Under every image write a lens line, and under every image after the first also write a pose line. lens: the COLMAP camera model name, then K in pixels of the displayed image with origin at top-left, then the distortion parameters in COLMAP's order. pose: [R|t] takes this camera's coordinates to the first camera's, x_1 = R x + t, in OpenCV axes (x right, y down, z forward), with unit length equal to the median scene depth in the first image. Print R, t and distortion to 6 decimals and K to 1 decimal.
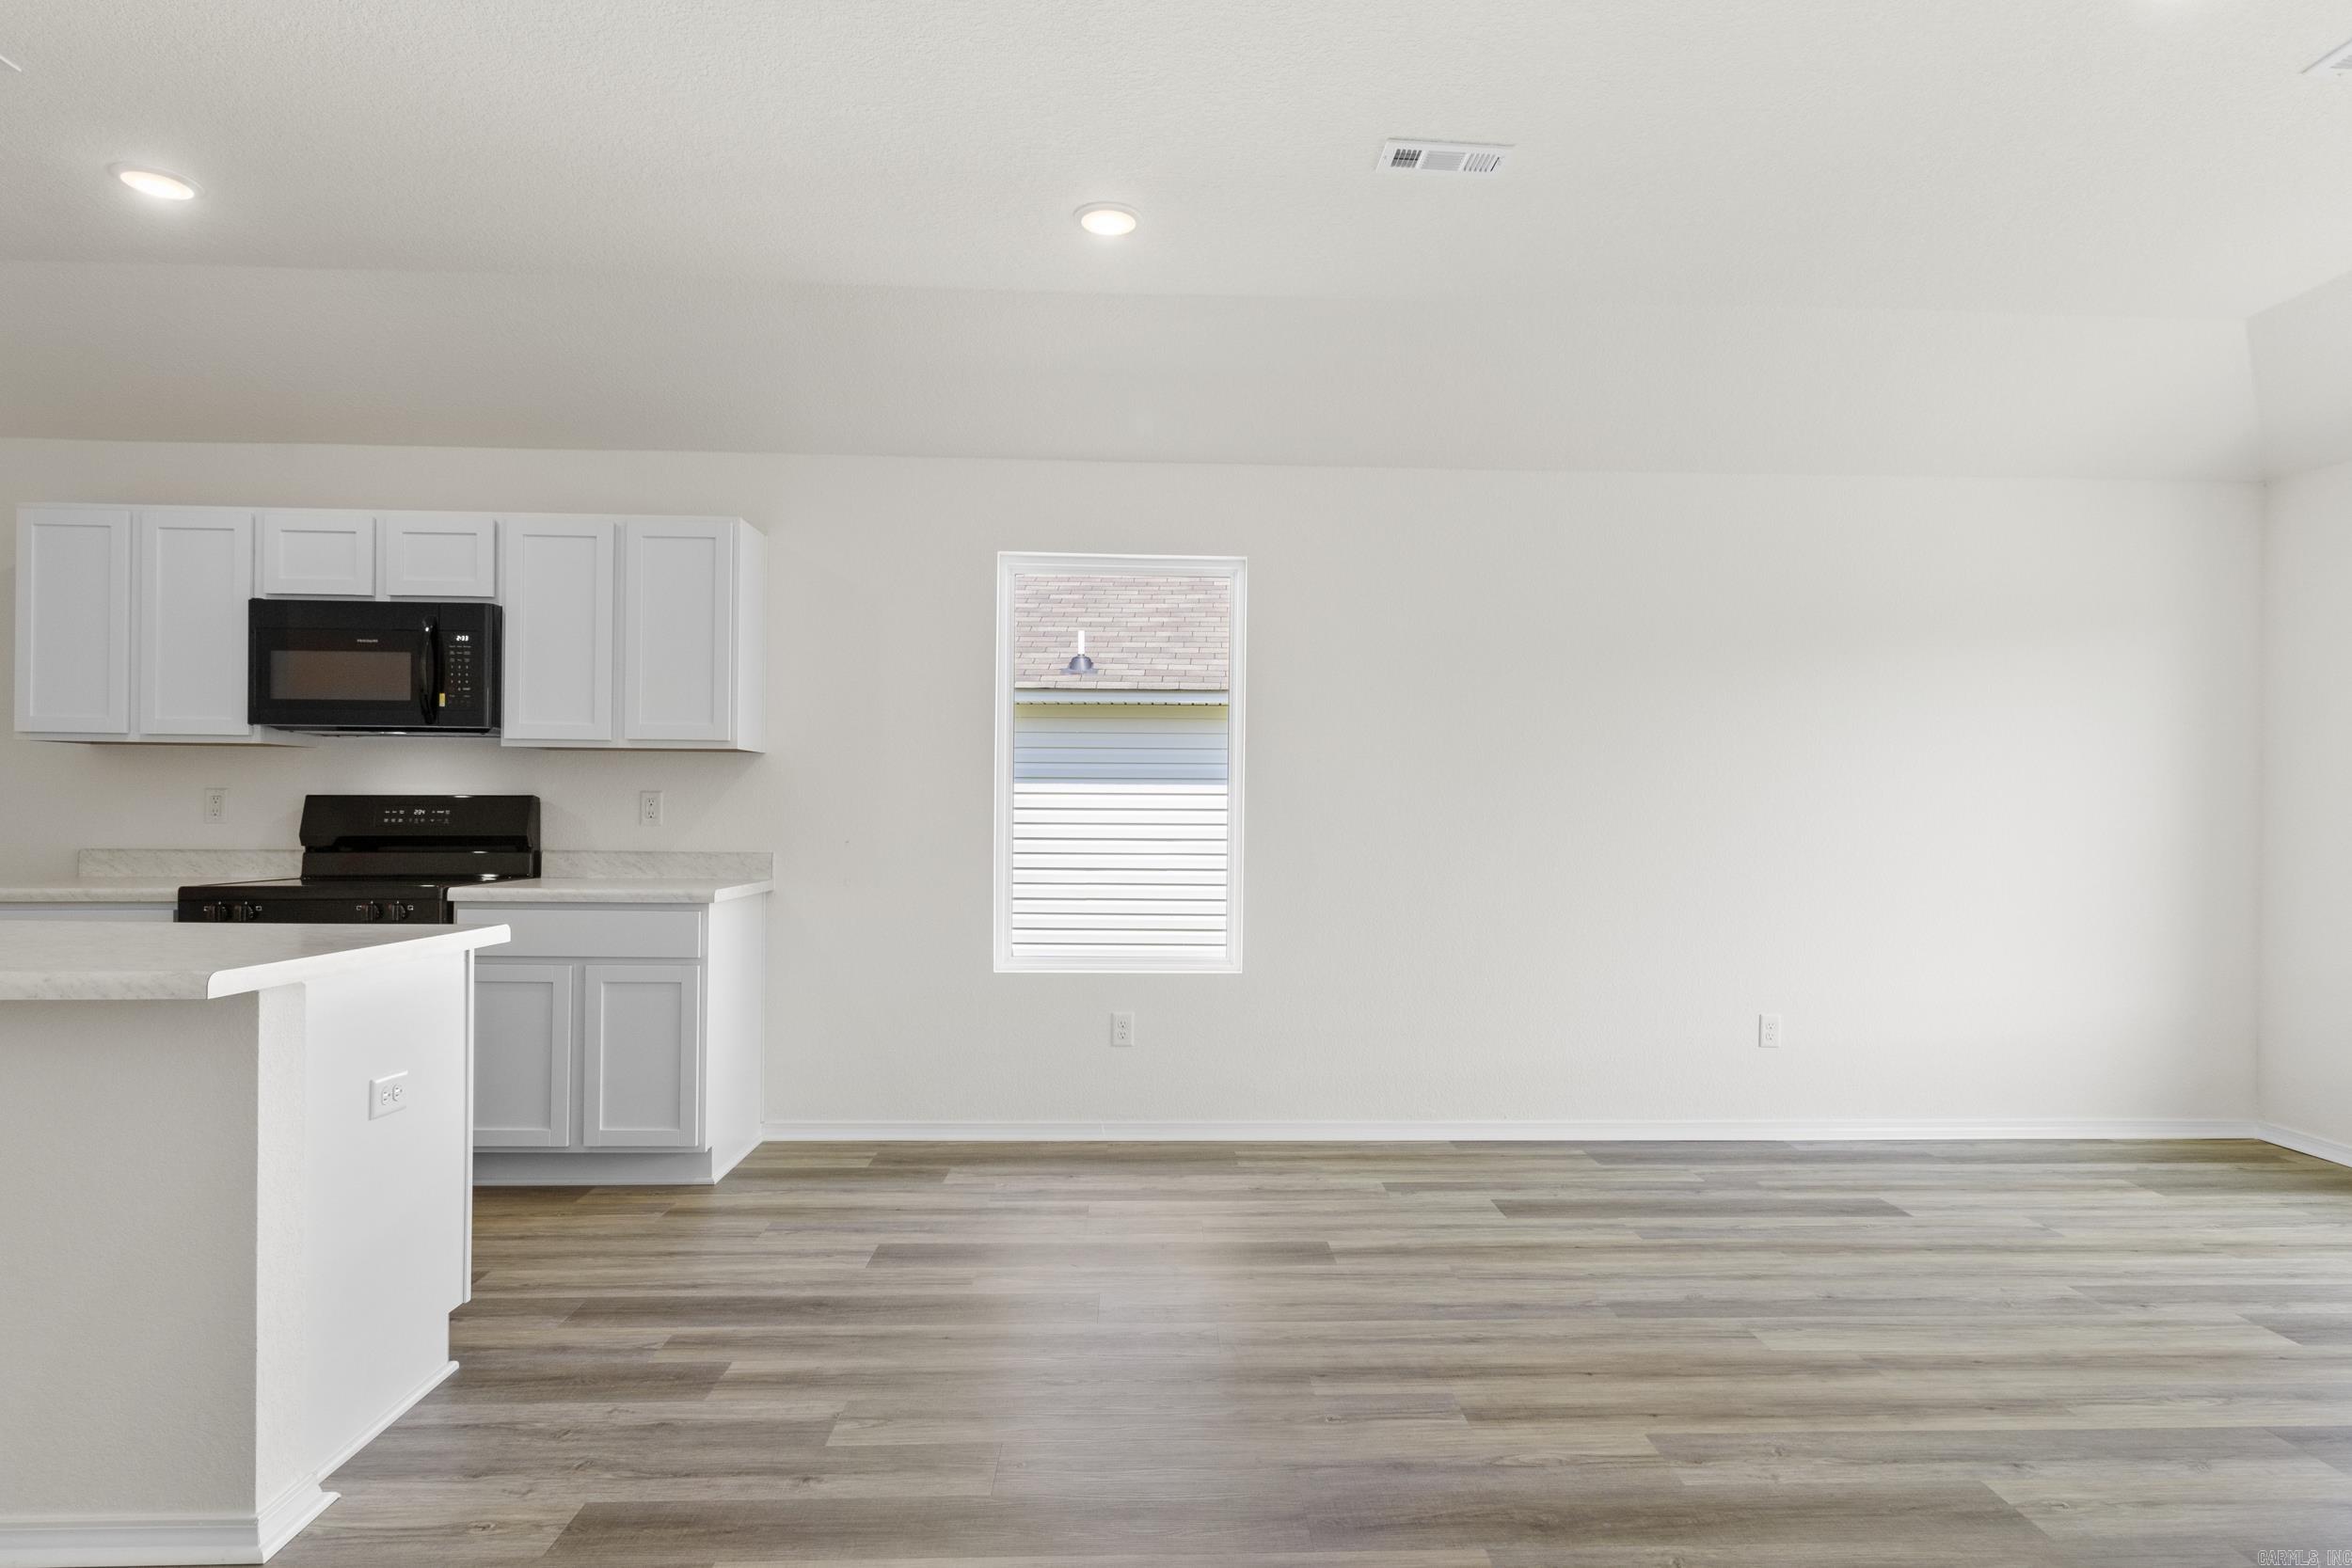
lens RADIAL K [[1311.1, 0, 1176.4], [0, 1311.1, 810.3], [0, 0, 1]] dist [-0.000742, 0.000928]
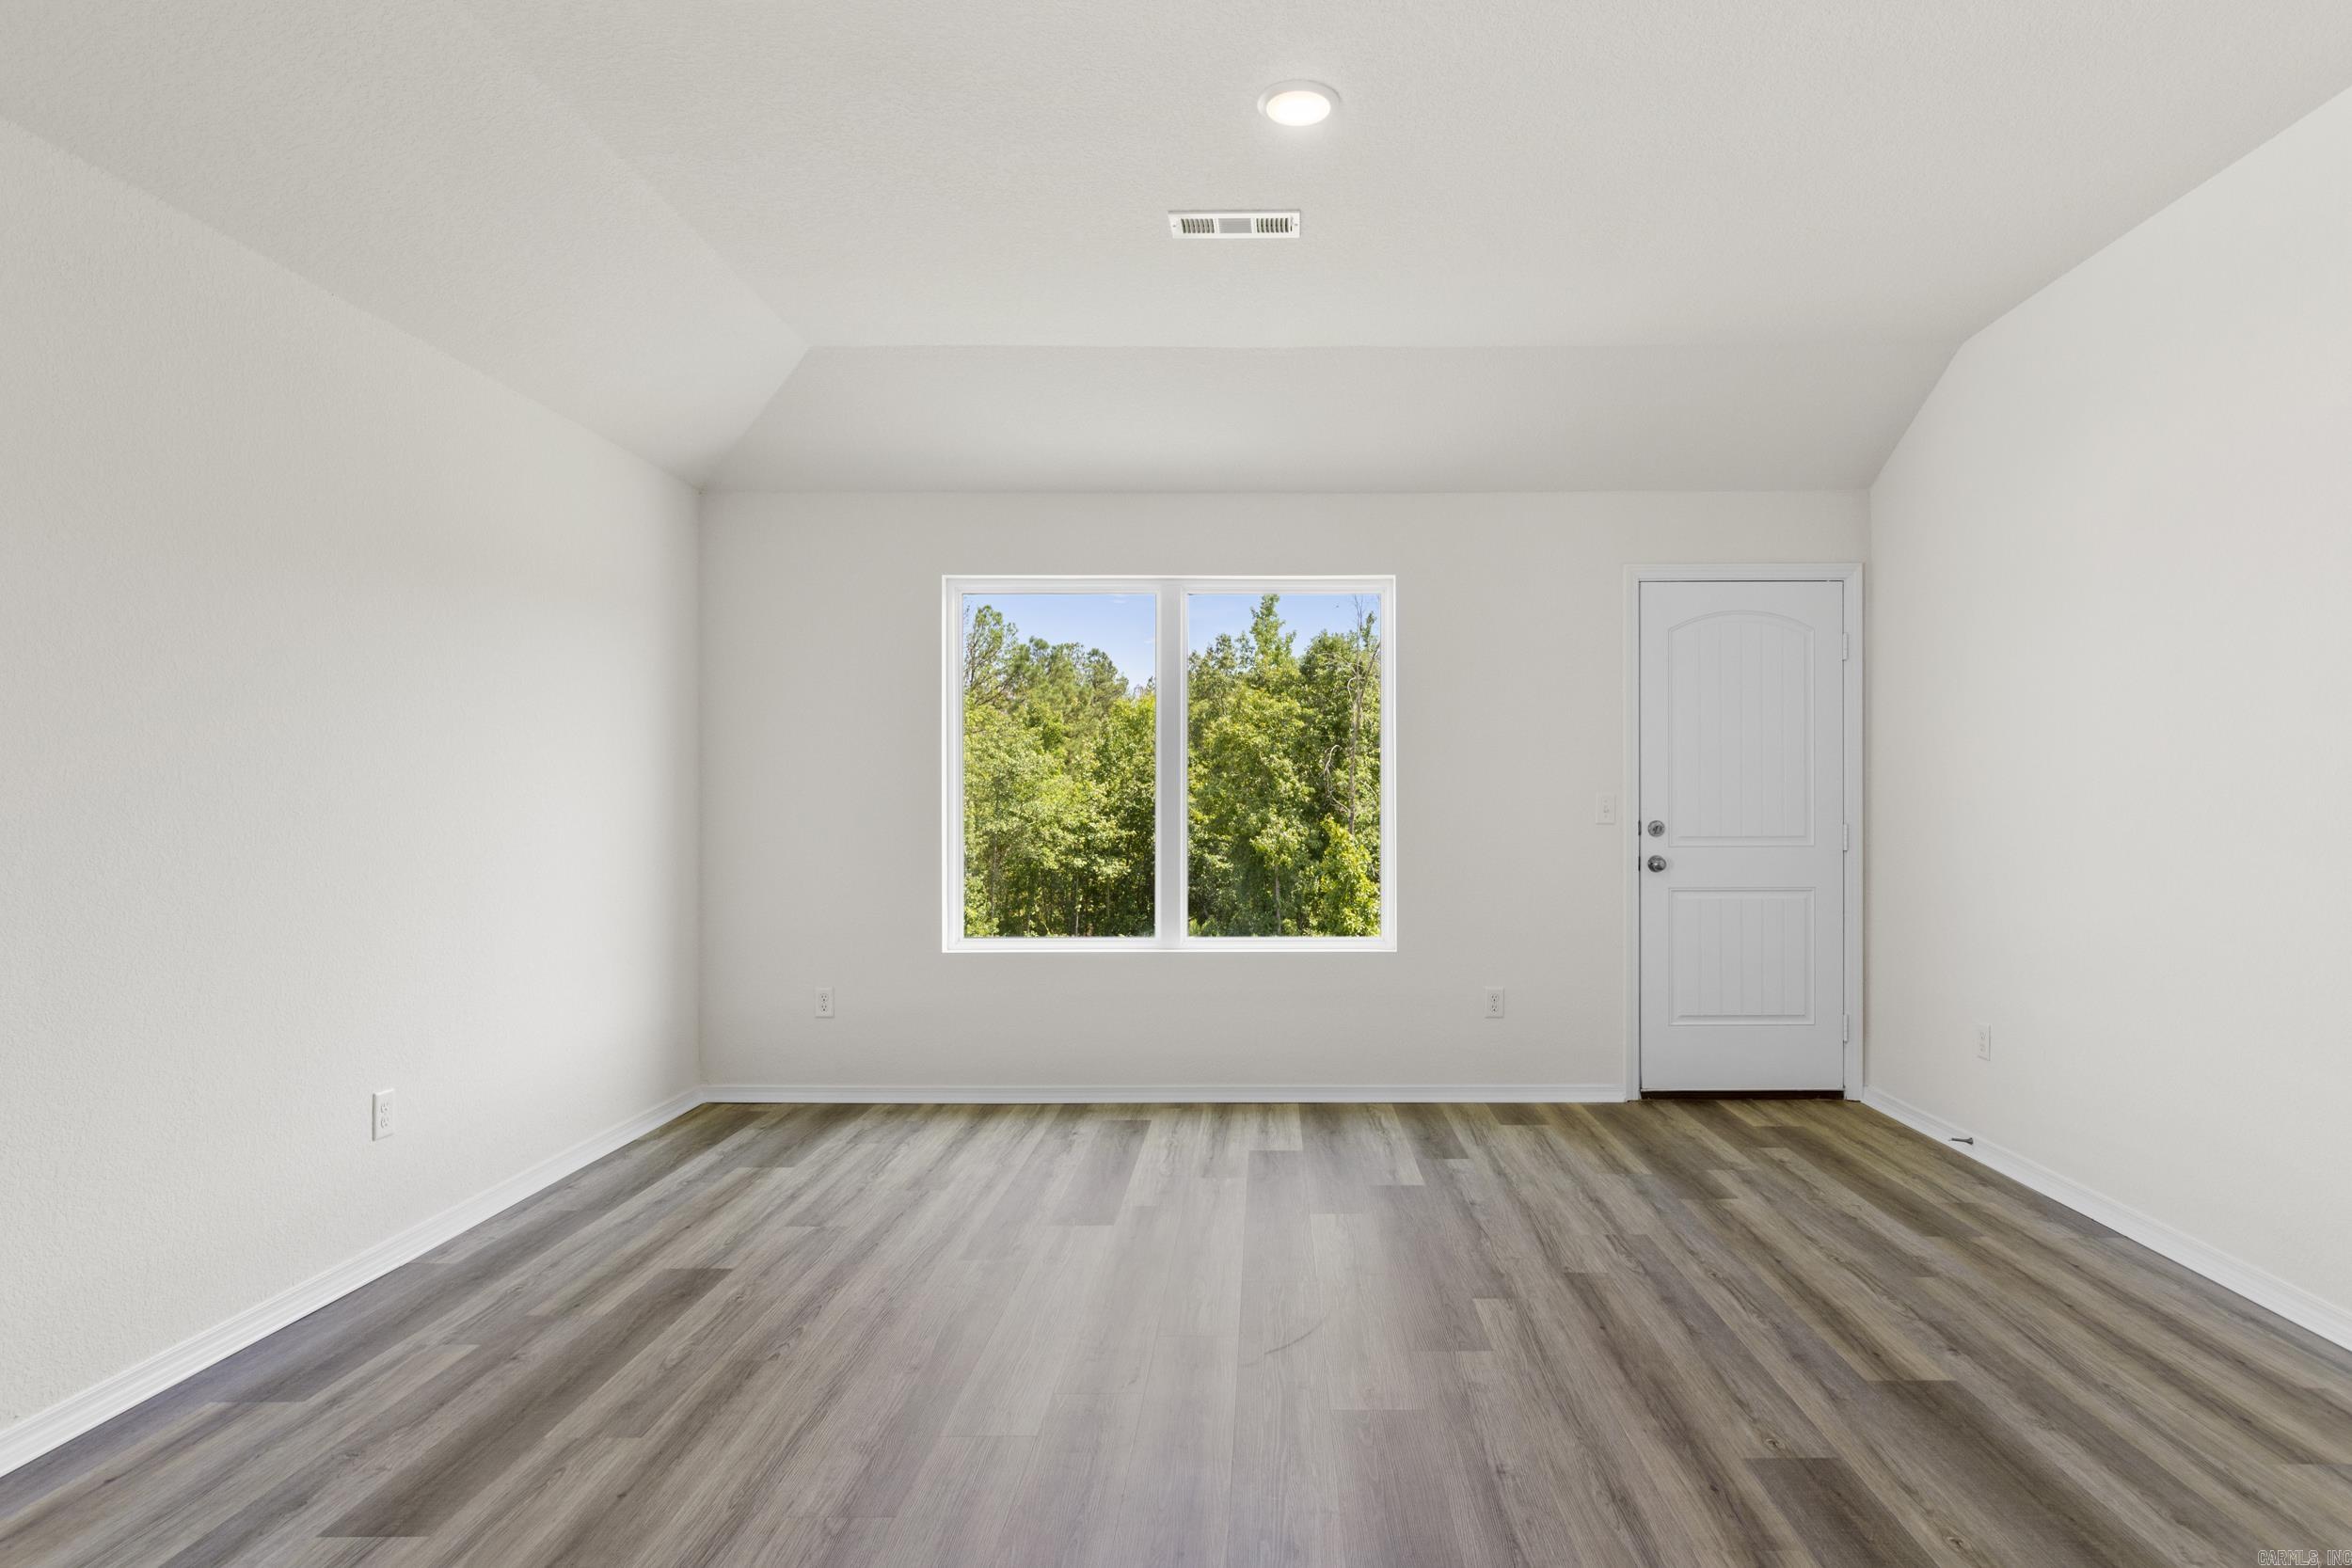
lens RADIAL K [[1298.2, 0, 1283.4], [0, 1298.2, 807.4], [0, 0, 1]] dist [0.001281, 0.002396]
pose [[0.024451, -0.011814, 0.999631, -0.262020], [0.004033, 0.999923, 0.011719, -0.004405], [-0.999693, 0.003745, 0.024497, 0.561877]]
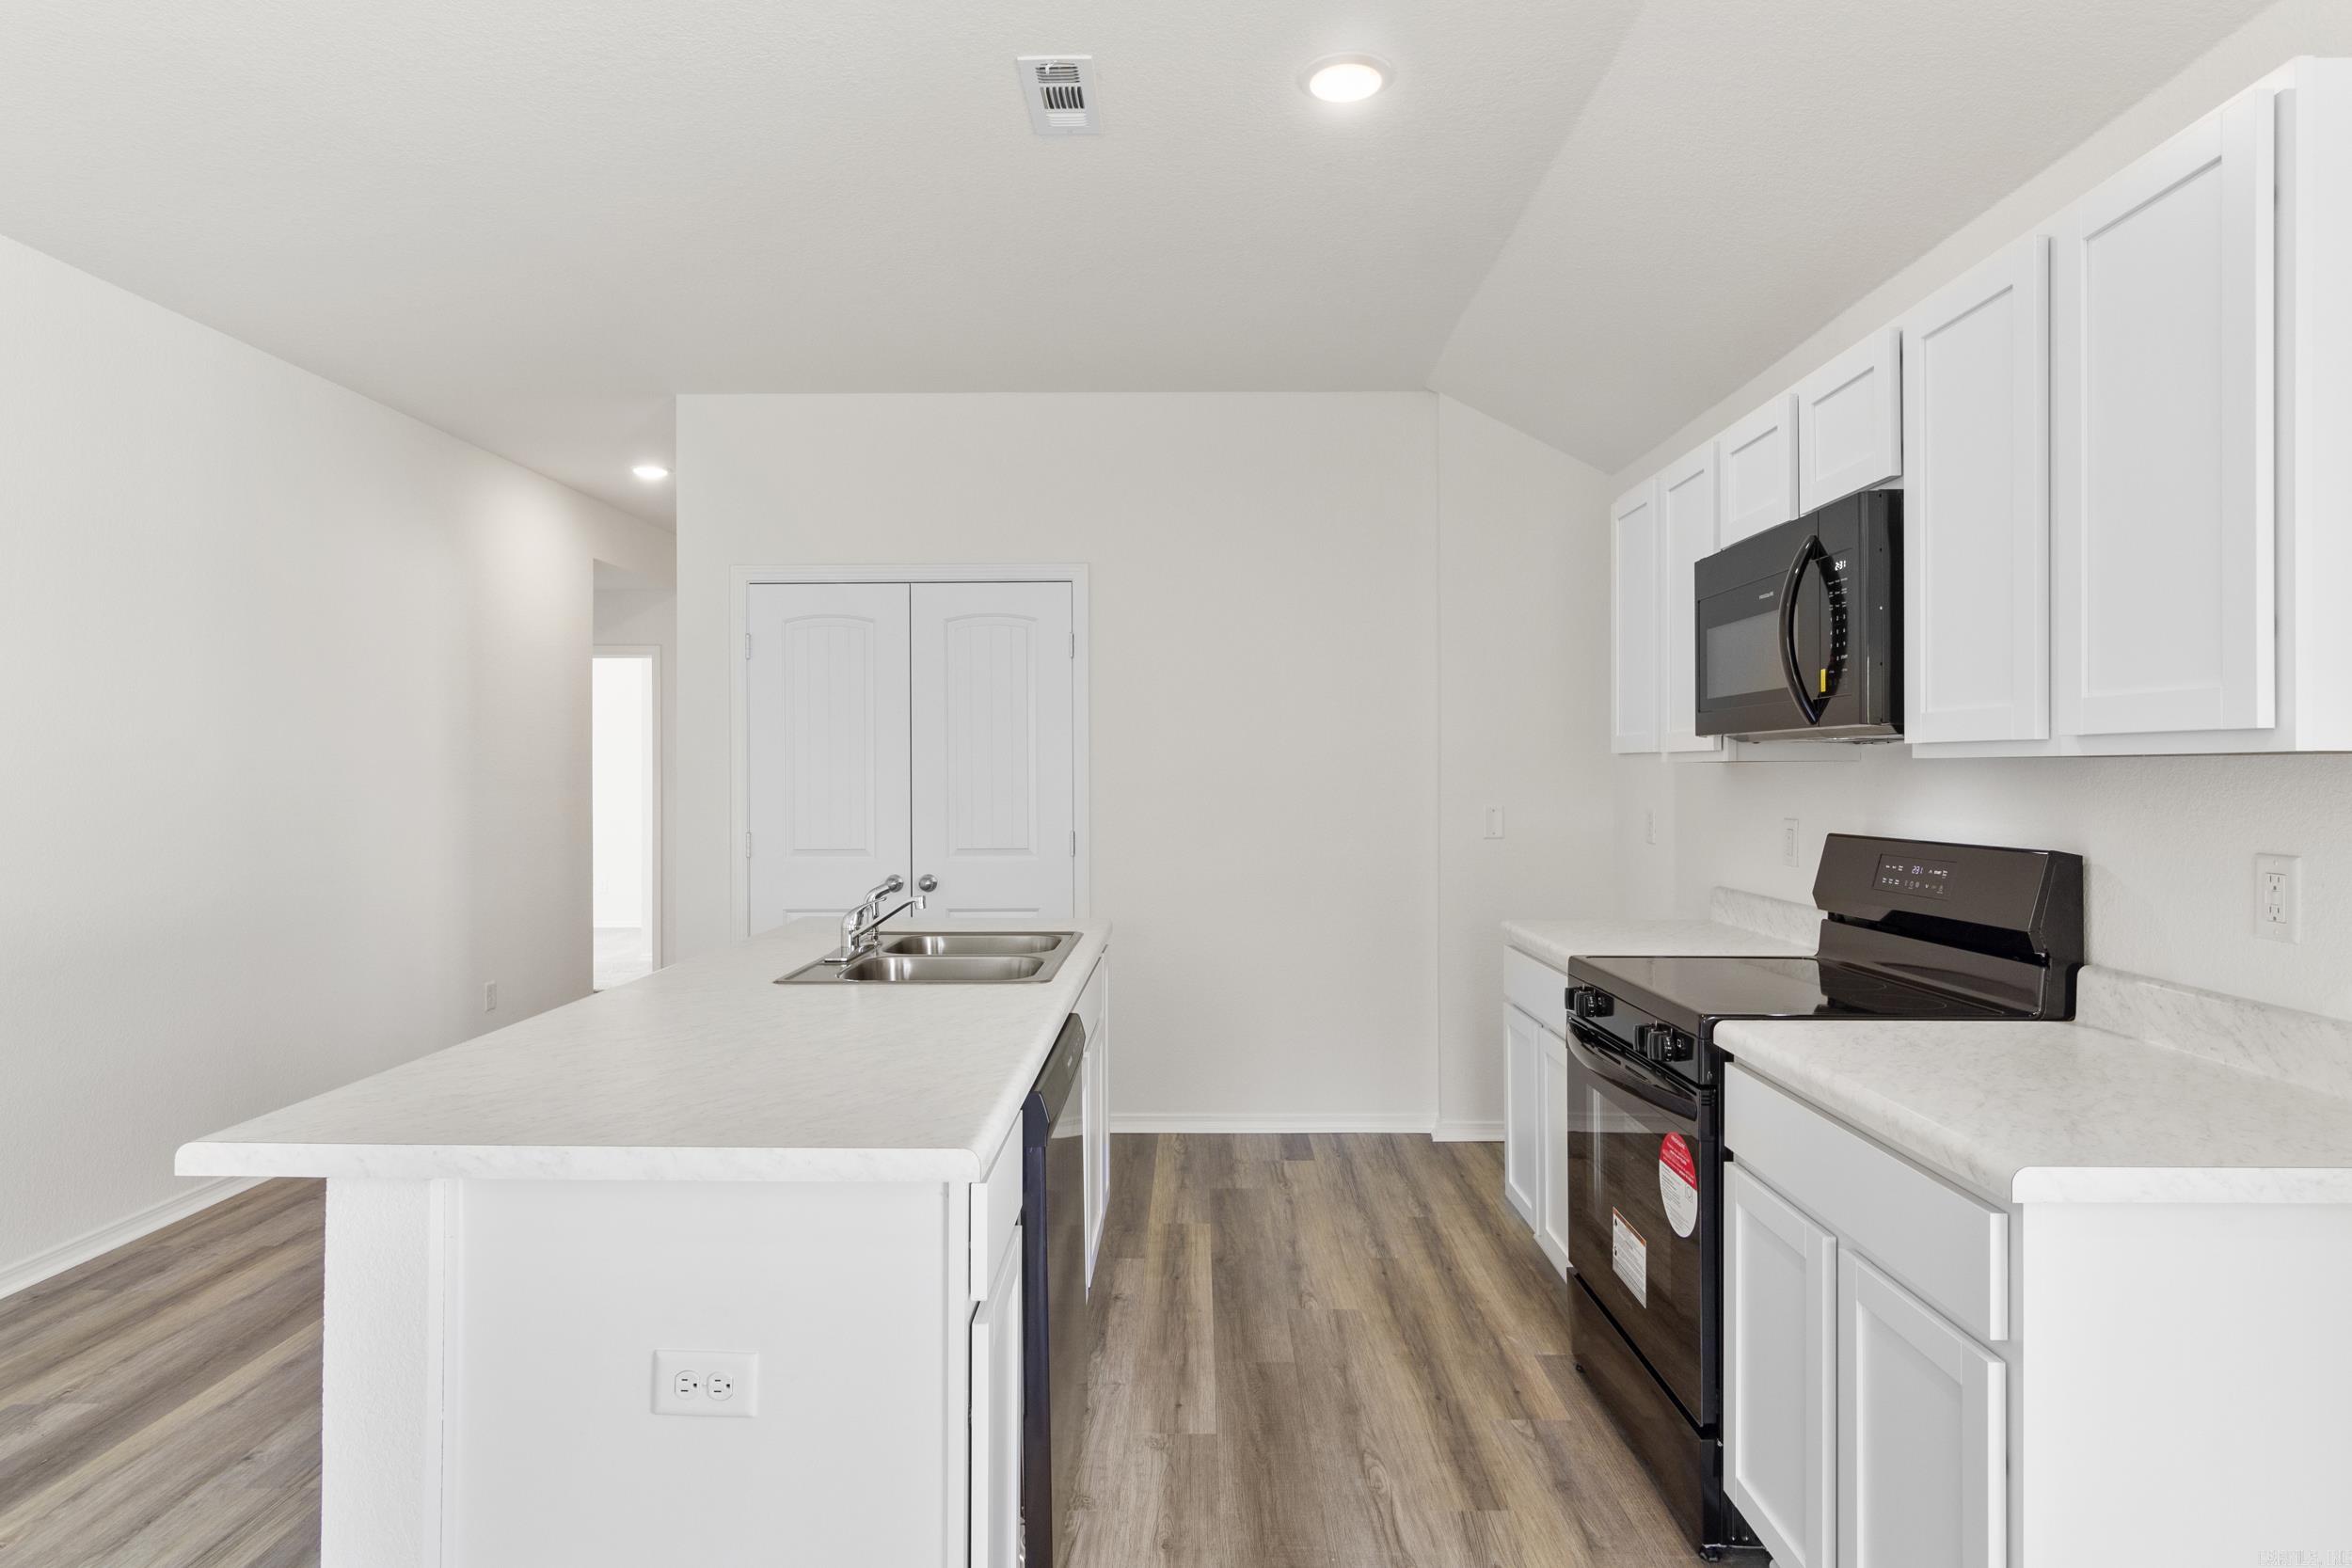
lens RADIAL K [[1273.4, 0, 1196.1], [0, 1273.4, 769.4], [0, 0, 1]] dist [0.001652, 0.000443]
pose [[-0.031008, -0.010249, -0.999467, -0.001894], [-0.001041, 0.999947, -0.010222, -0.040479], [0.999519, 0.000724, -0.031017, 0.752759]]
